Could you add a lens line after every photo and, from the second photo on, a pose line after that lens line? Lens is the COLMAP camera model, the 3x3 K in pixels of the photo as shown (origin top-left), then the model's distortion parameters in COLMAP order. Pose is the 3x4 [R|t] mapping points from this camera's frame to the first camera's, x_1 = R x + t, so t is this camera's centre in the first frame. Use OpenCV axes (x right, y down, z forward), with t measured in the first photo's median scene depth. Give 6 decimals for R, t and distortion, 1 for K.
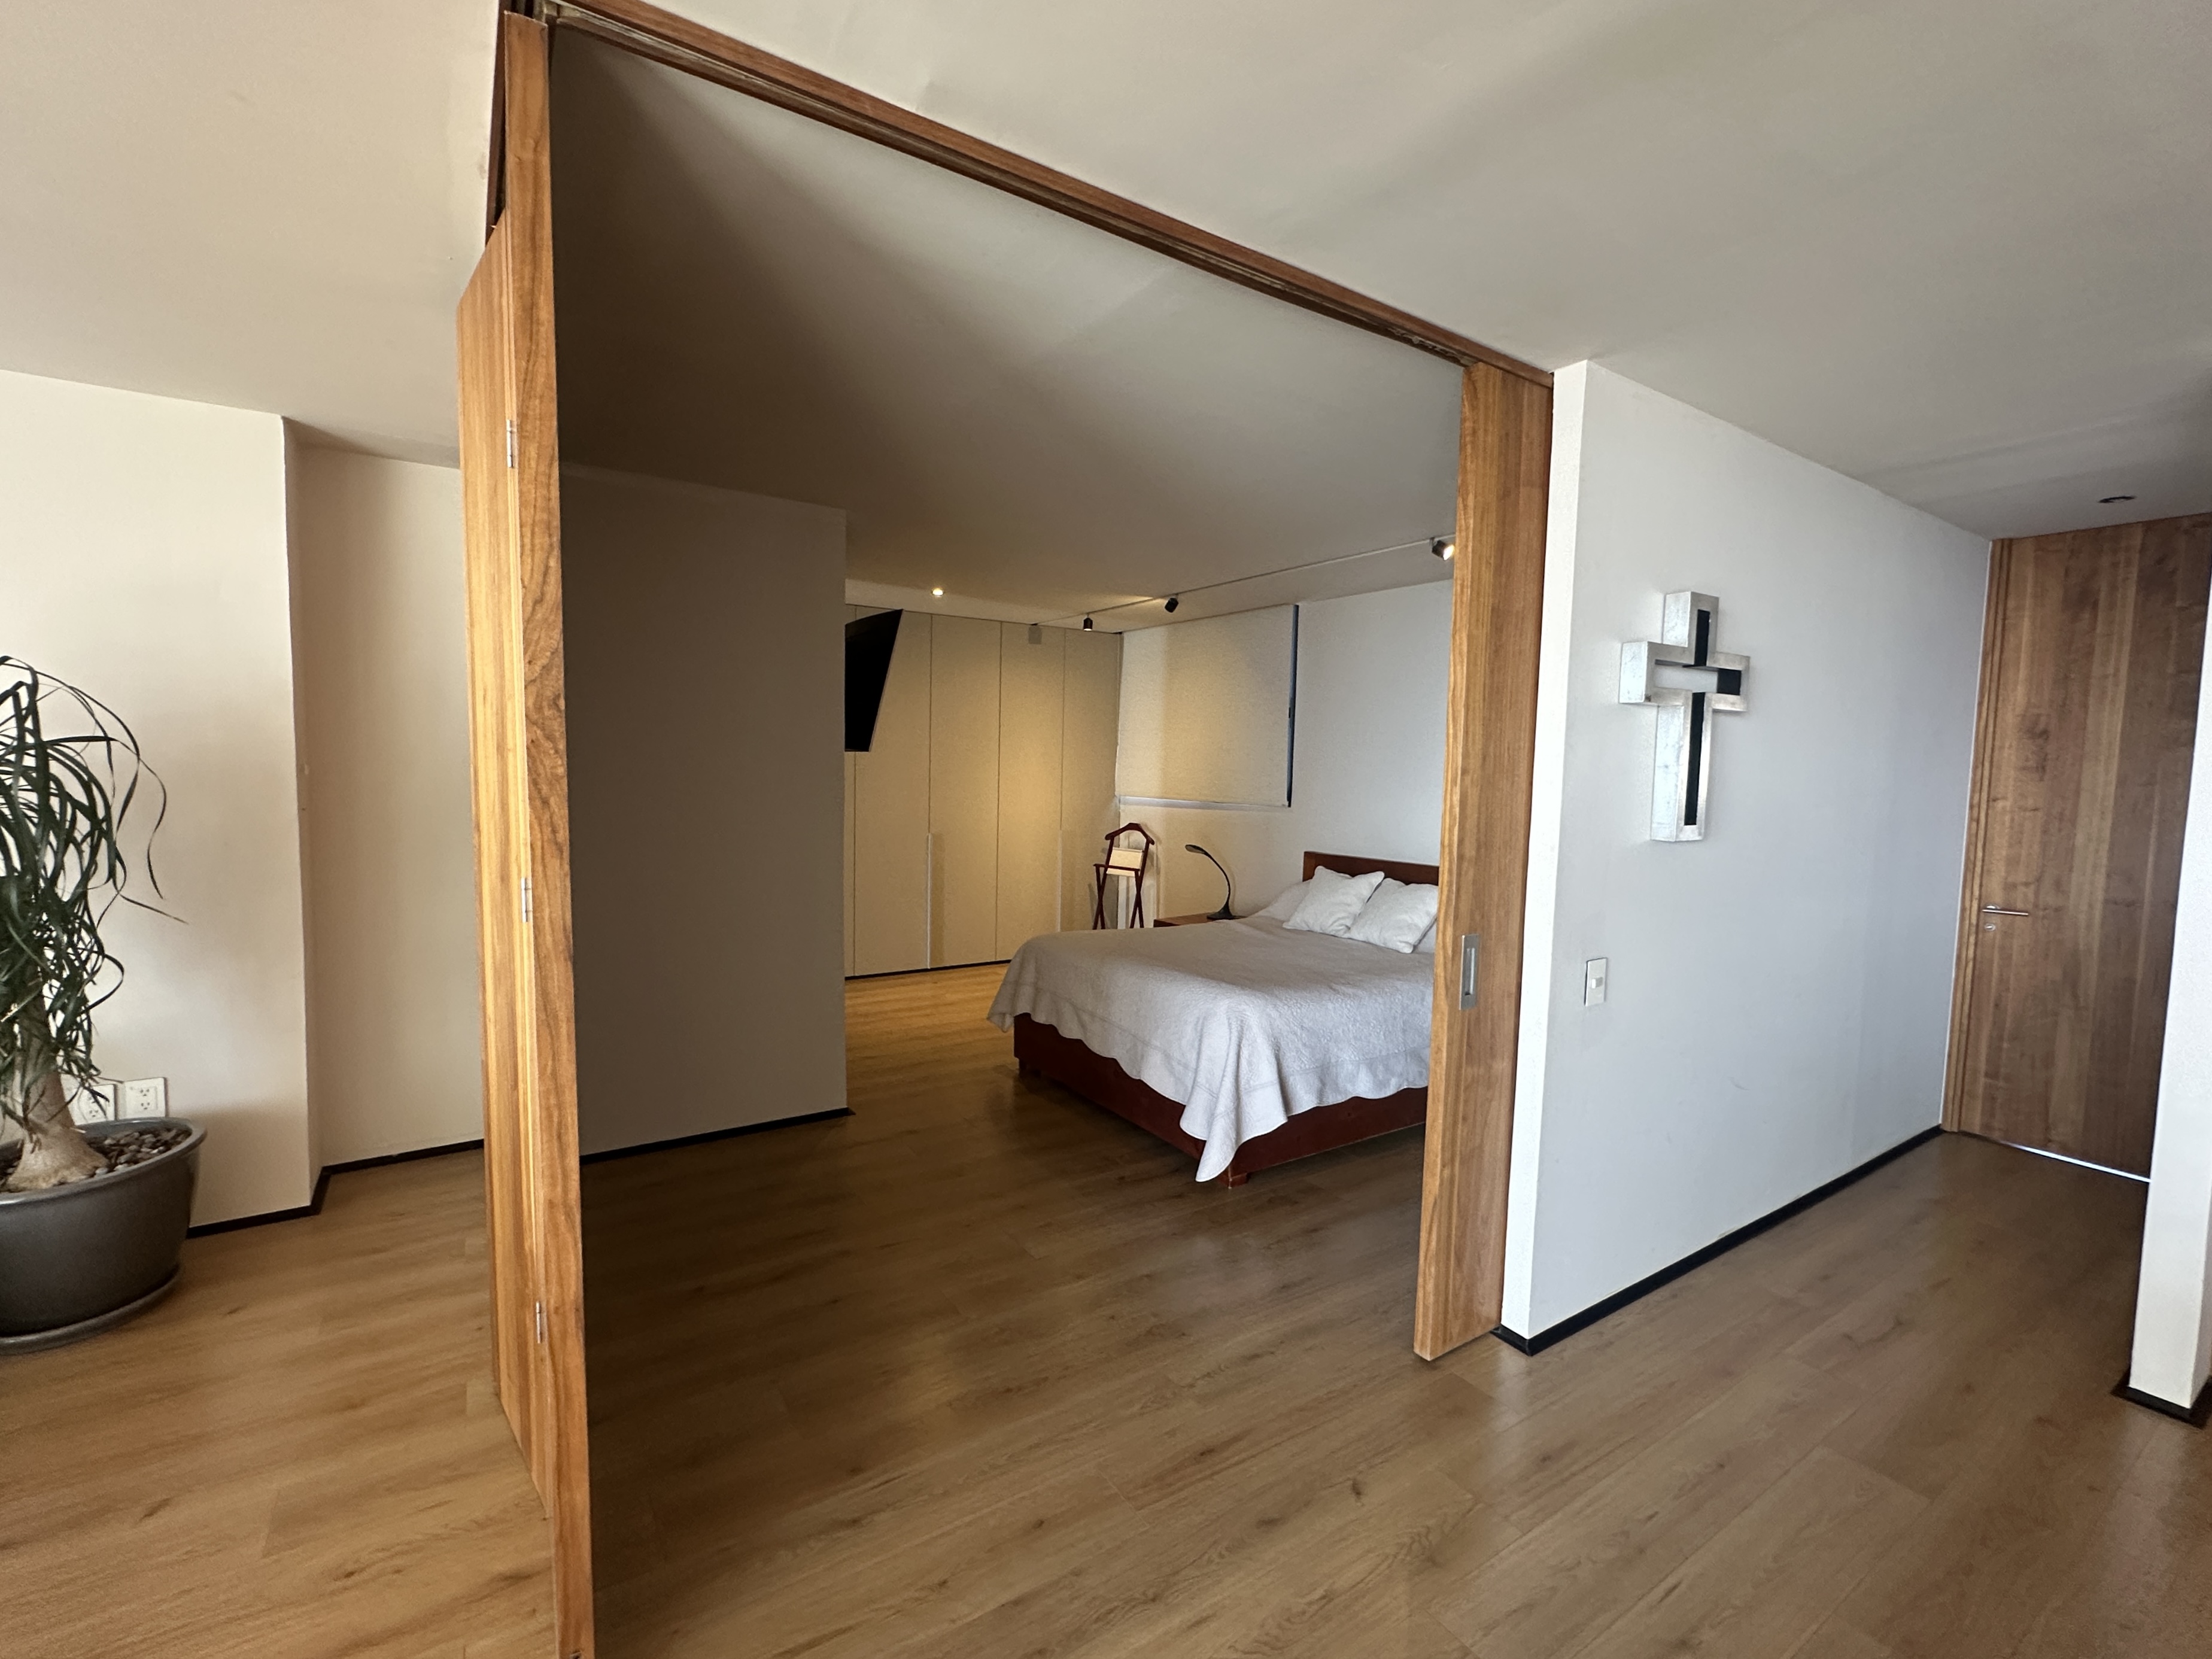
lens RADIAL K [[978.9, 0, 1107.8], [0, 978.9, 836.3], [0, 0, 1]] dist [0.007935, -0.000014]
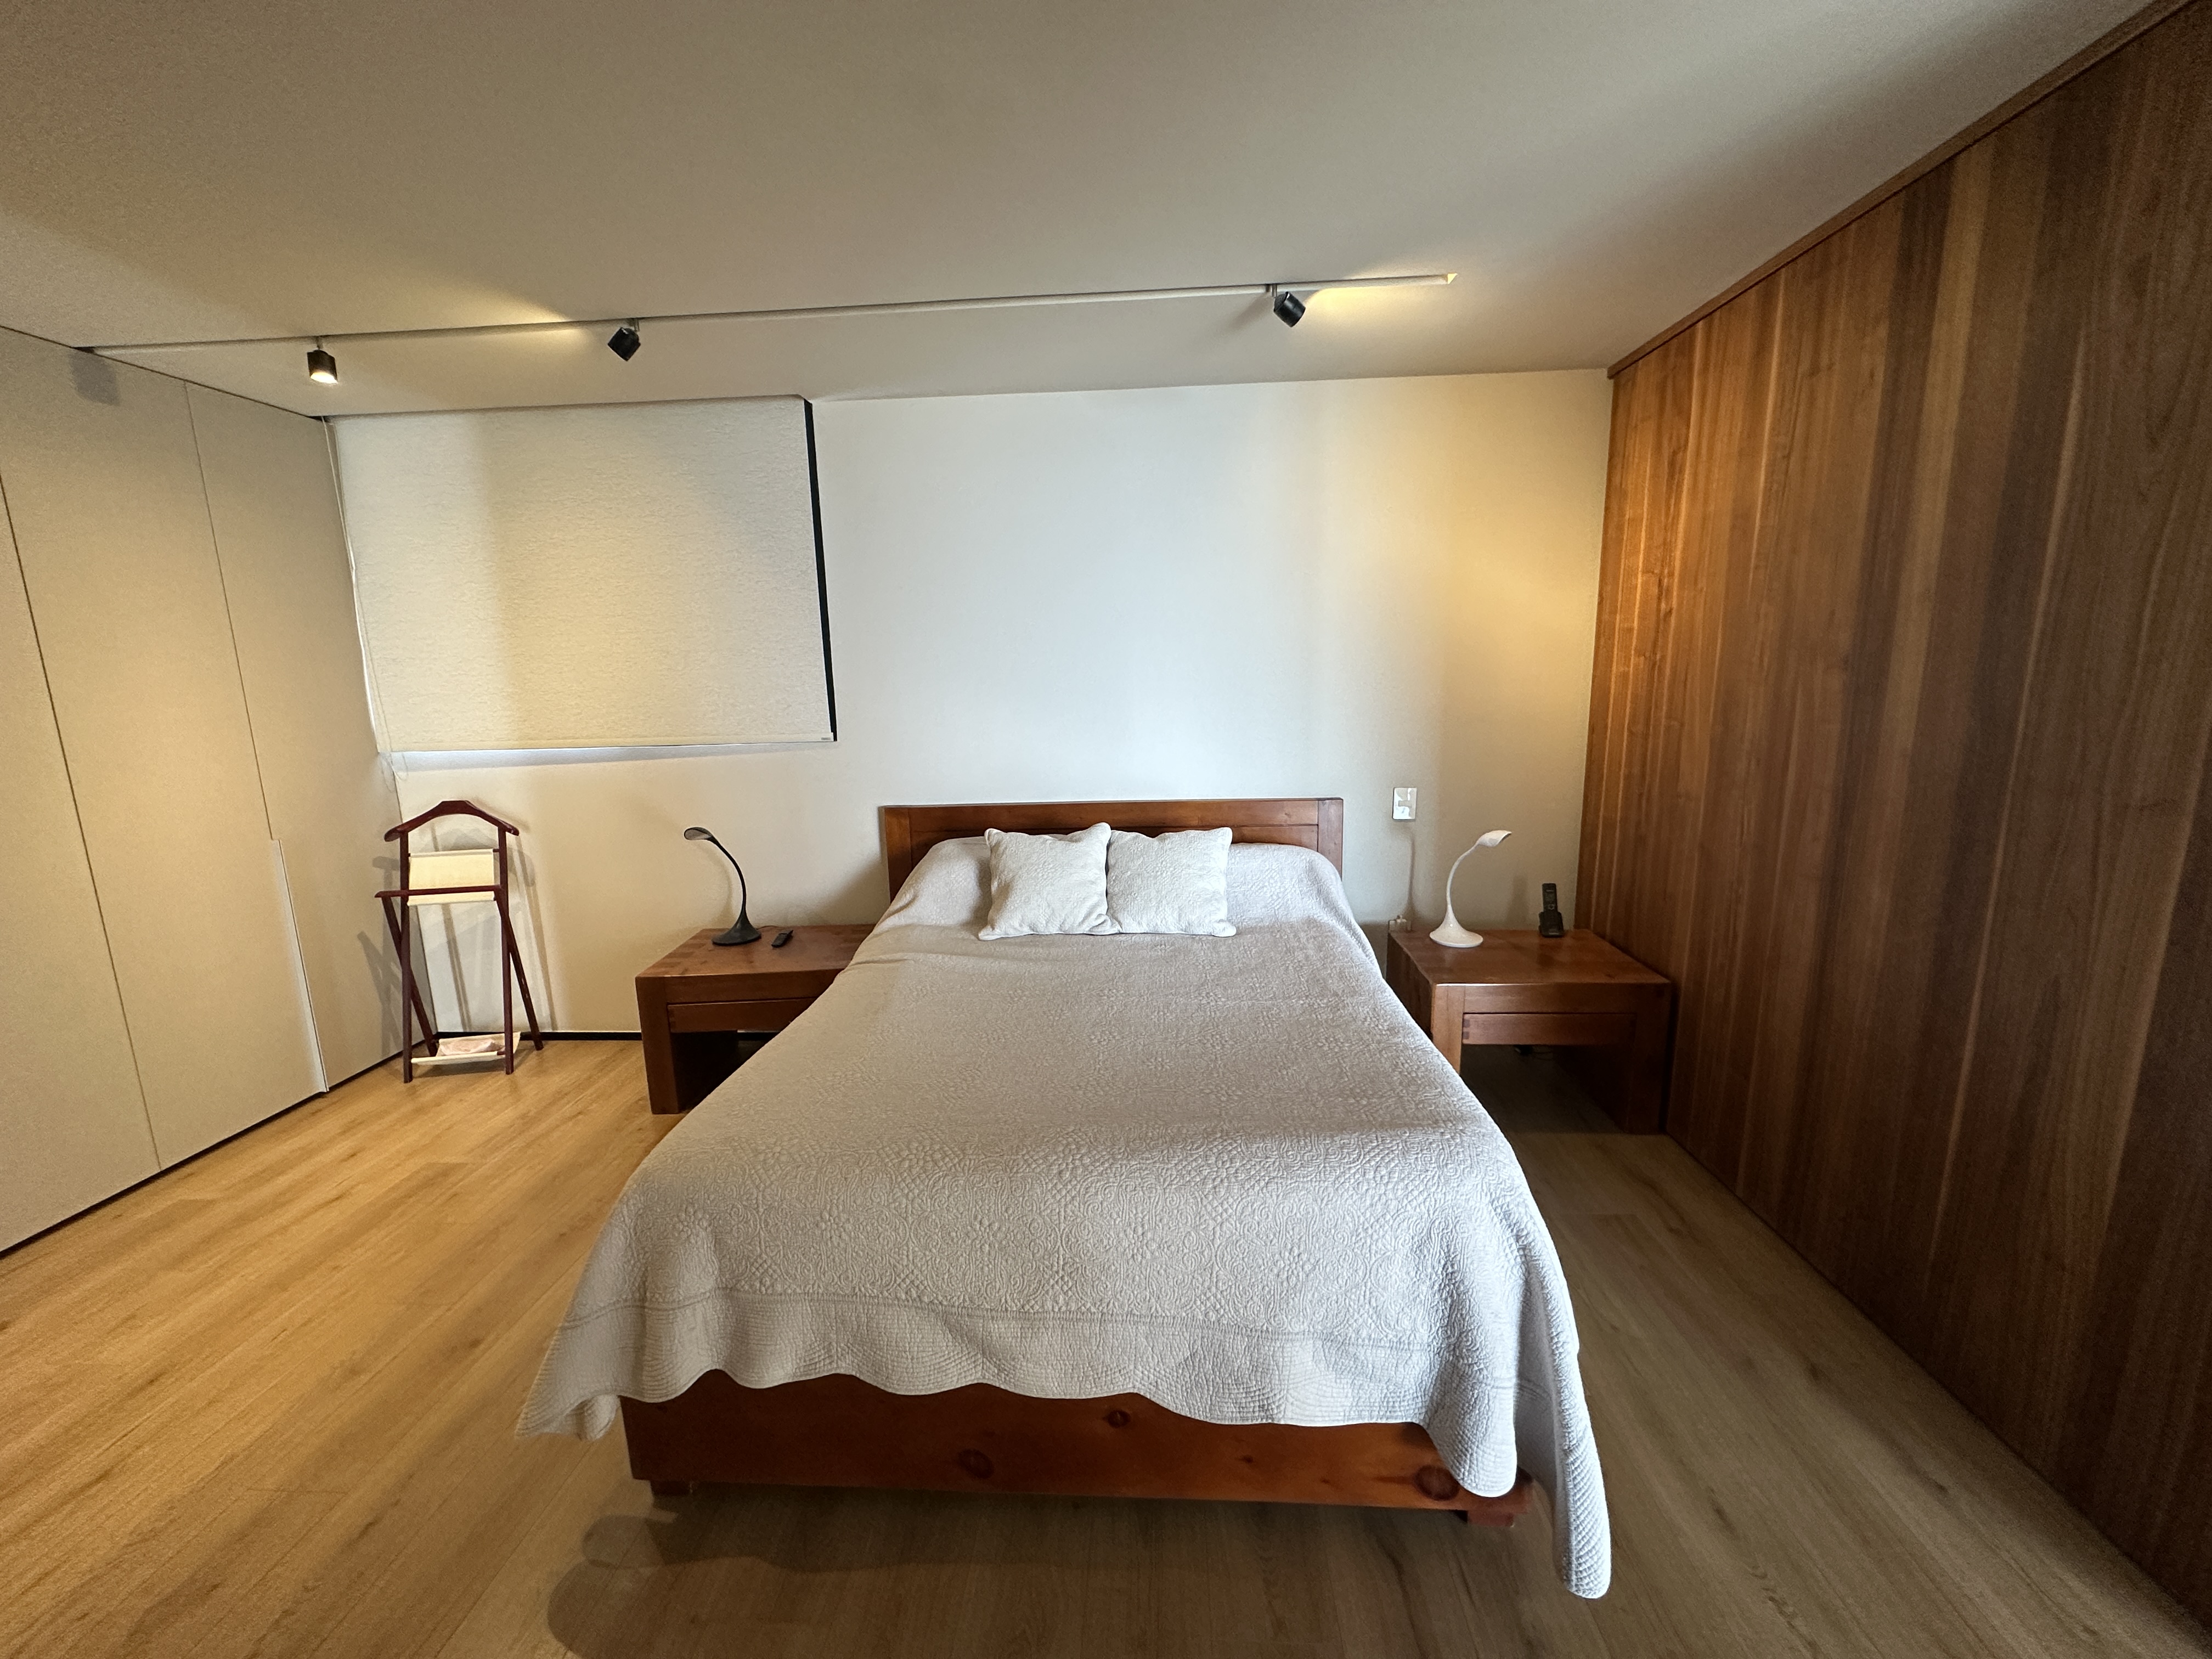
lens RADIAL K [[886.6, 0, 1108.6], [0, 886.6, 832.7], [0, 0, 1]] dist [-0.006206, -0.000285]
pose [[0.598760, -0.177425, 0.781029, -0.149911], [0.097137, 0.984043, 0.149075, -0.036734], [-0.795016, -0.013393, 0.606440, 0.476472]]
